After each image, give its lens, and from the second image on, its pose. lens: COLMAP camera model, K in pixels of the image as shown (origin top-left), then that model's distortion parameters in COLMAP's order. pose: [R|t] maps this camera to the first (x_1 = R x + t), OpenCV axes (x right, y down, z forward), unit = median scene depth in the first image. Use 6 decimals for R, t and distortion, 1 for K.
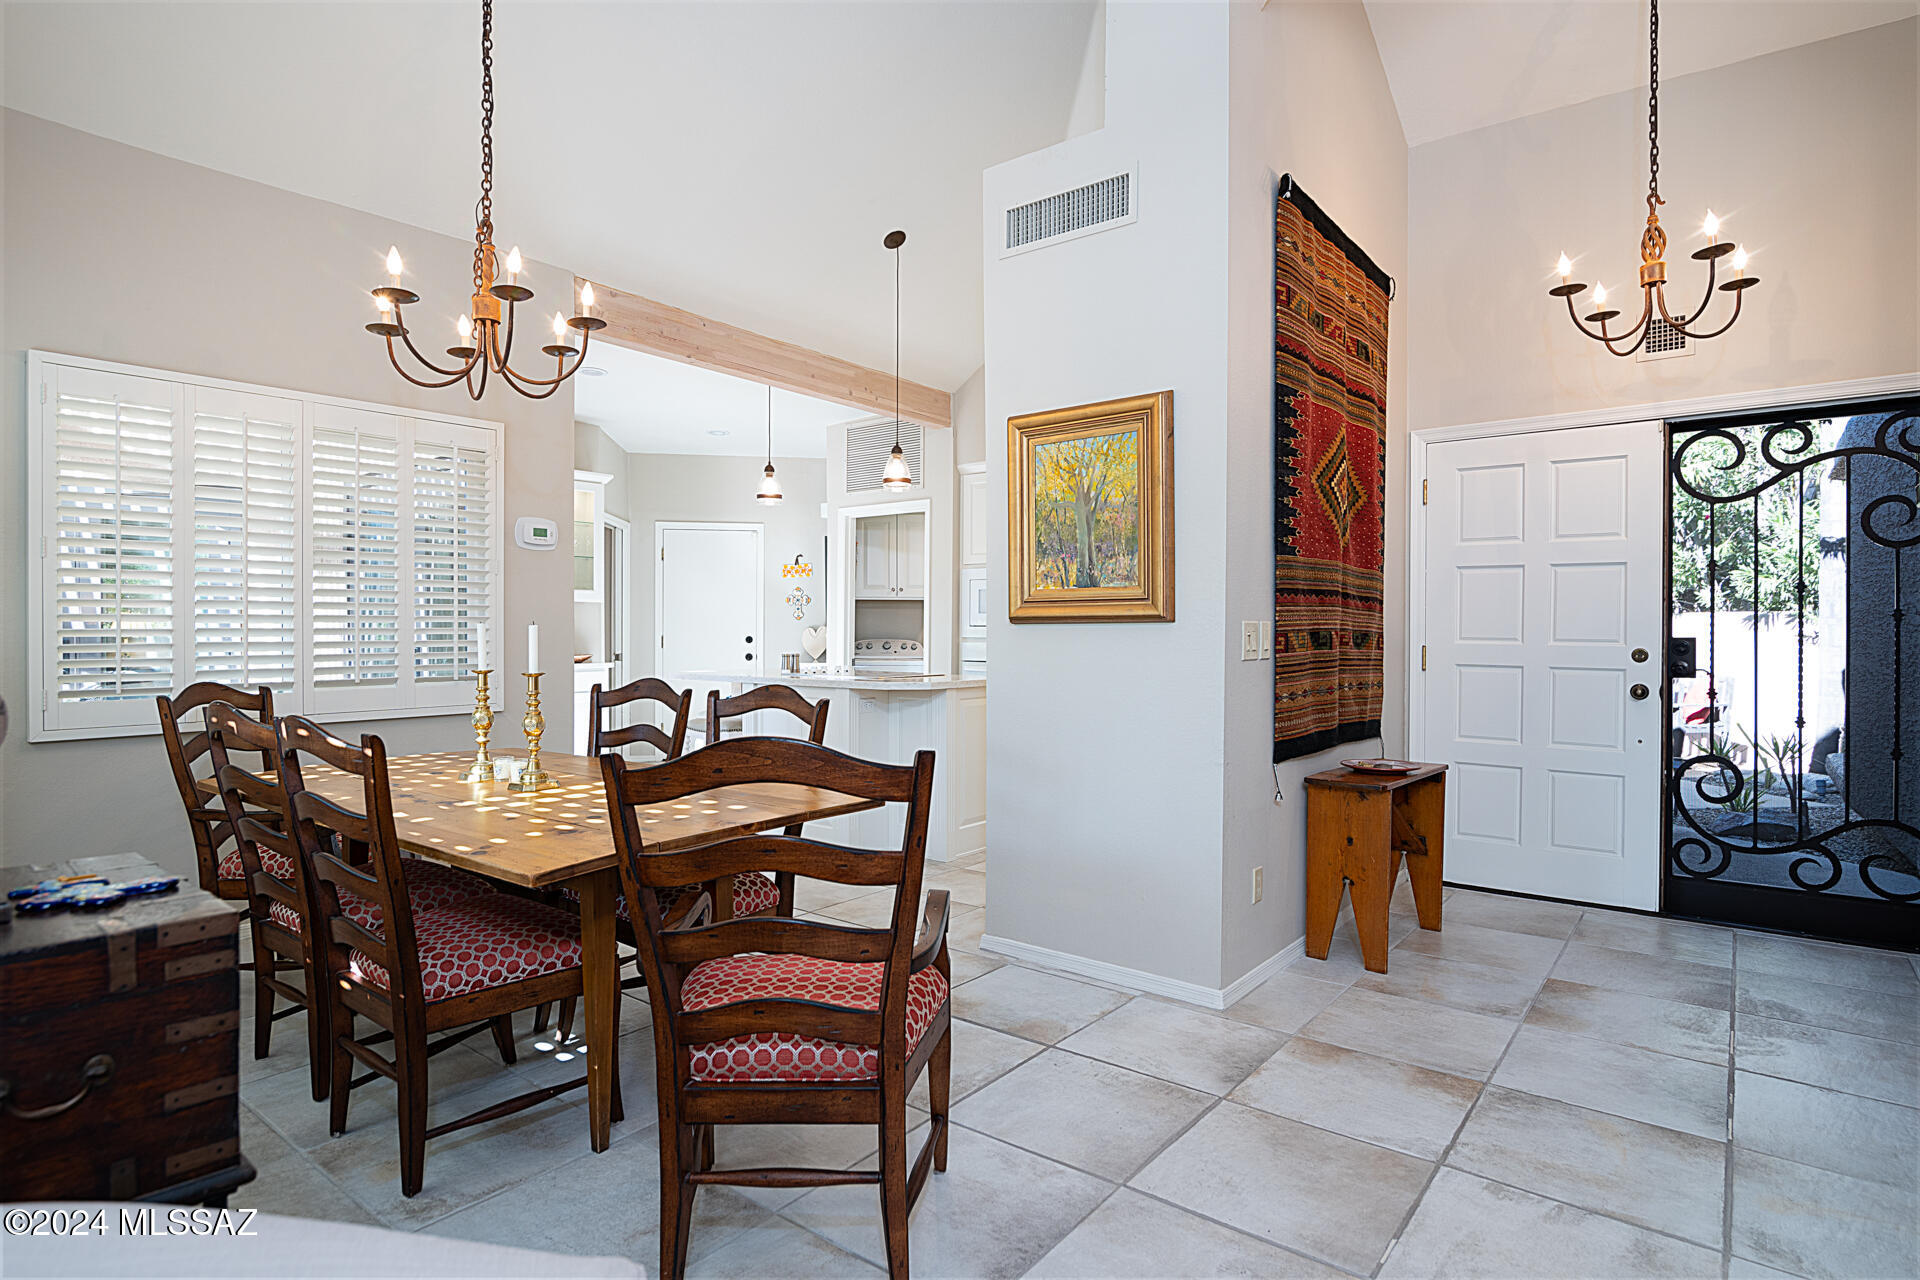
lens RADIAL K [[1009.7, 0, 958.4], [0, 1009.7, 639.9], [0, 0, 1]] dist [-0.015363, 0.001089]
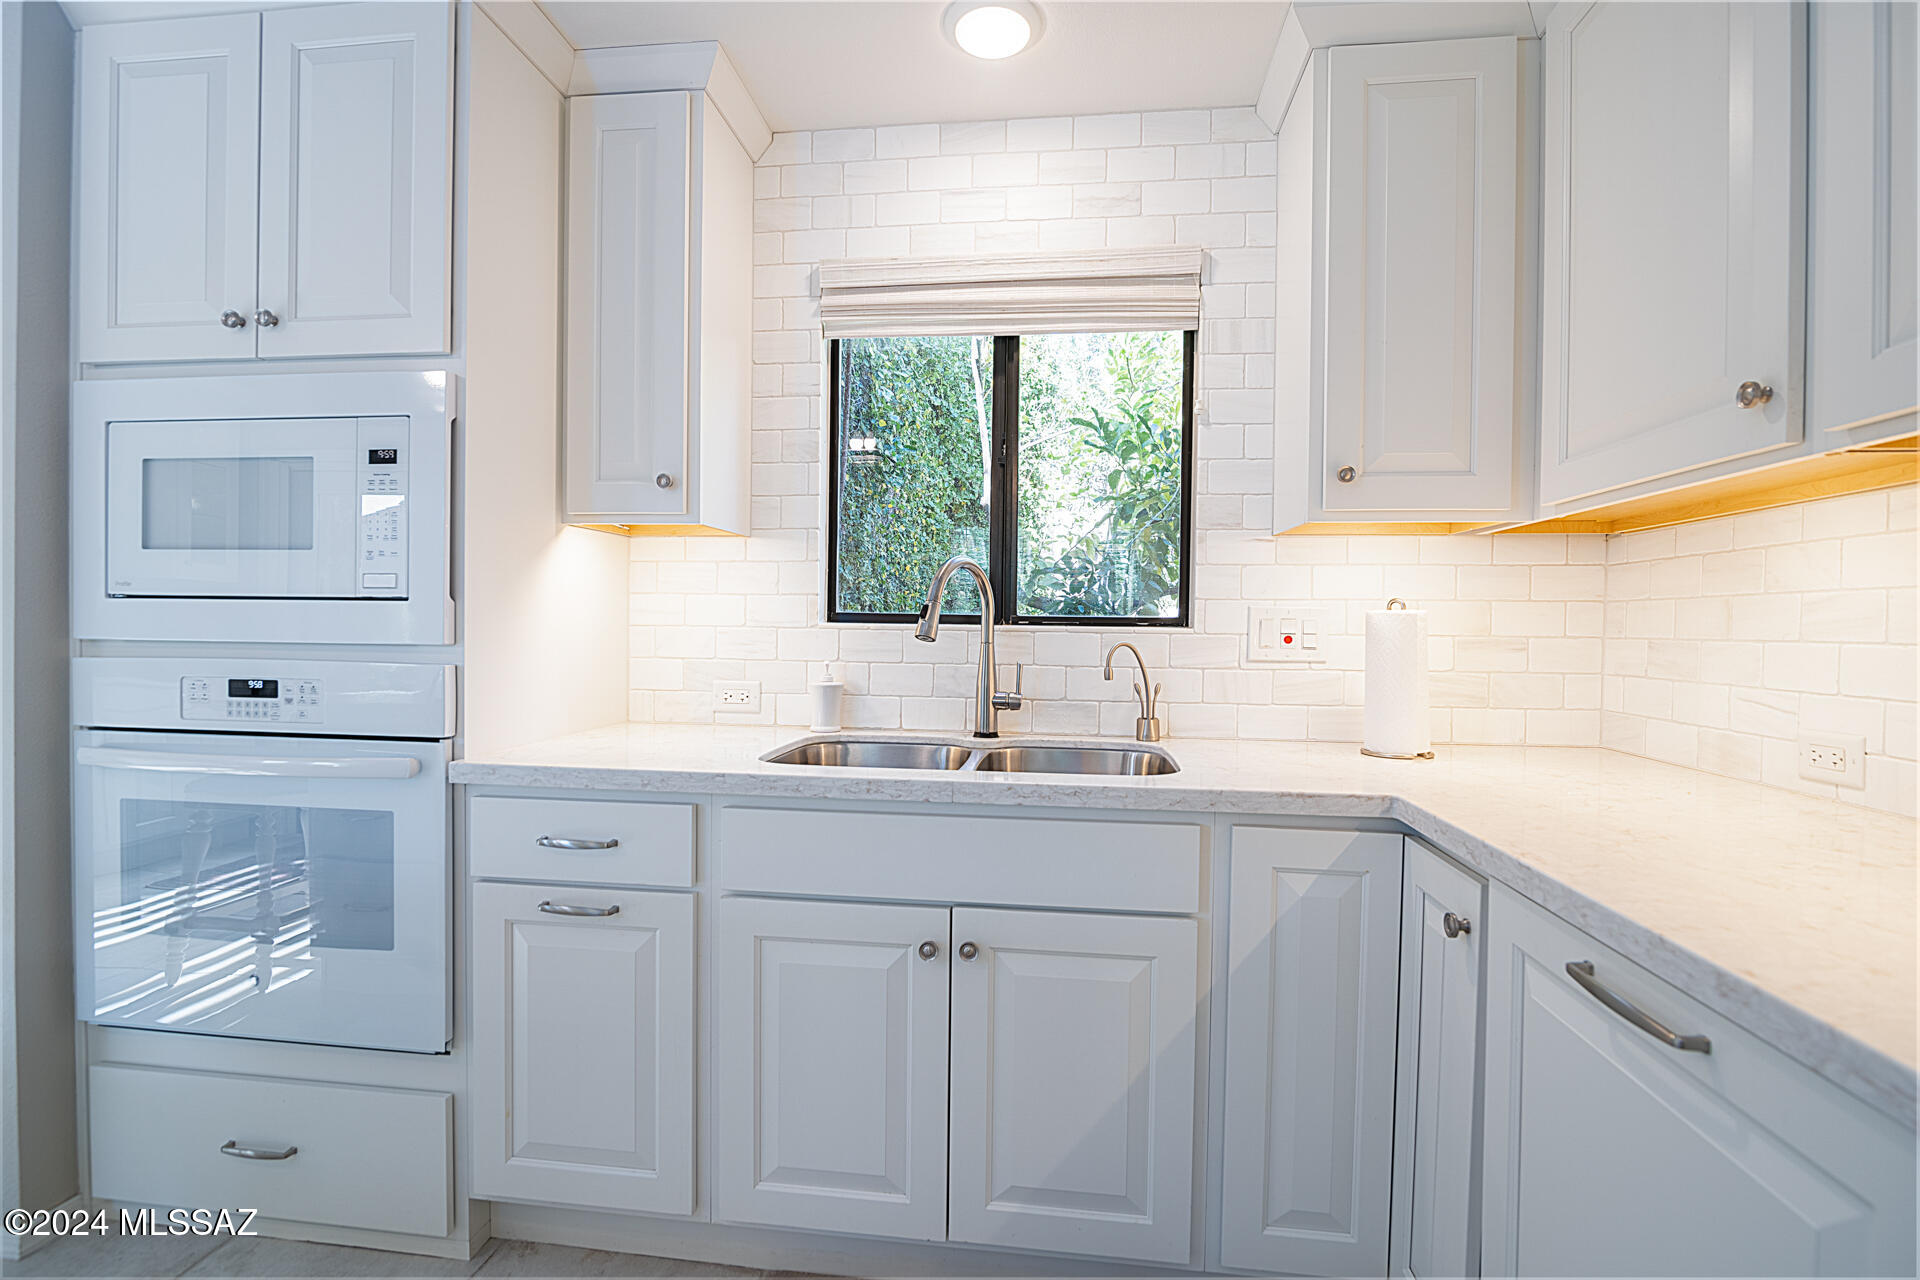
lens RADIAL K [[881.1, 0, 953.0], [0, 881.1, 635.0], [0, 0, 1]] dist [-0.022230, 0.000366]
pose [[0.848704, 0.001359, 0.528866, 0.154614], [-0.006117, 0.999955, 0.007246, -0.012352], [-0.528832, -0.009385, 0.848674, 1.337693]]
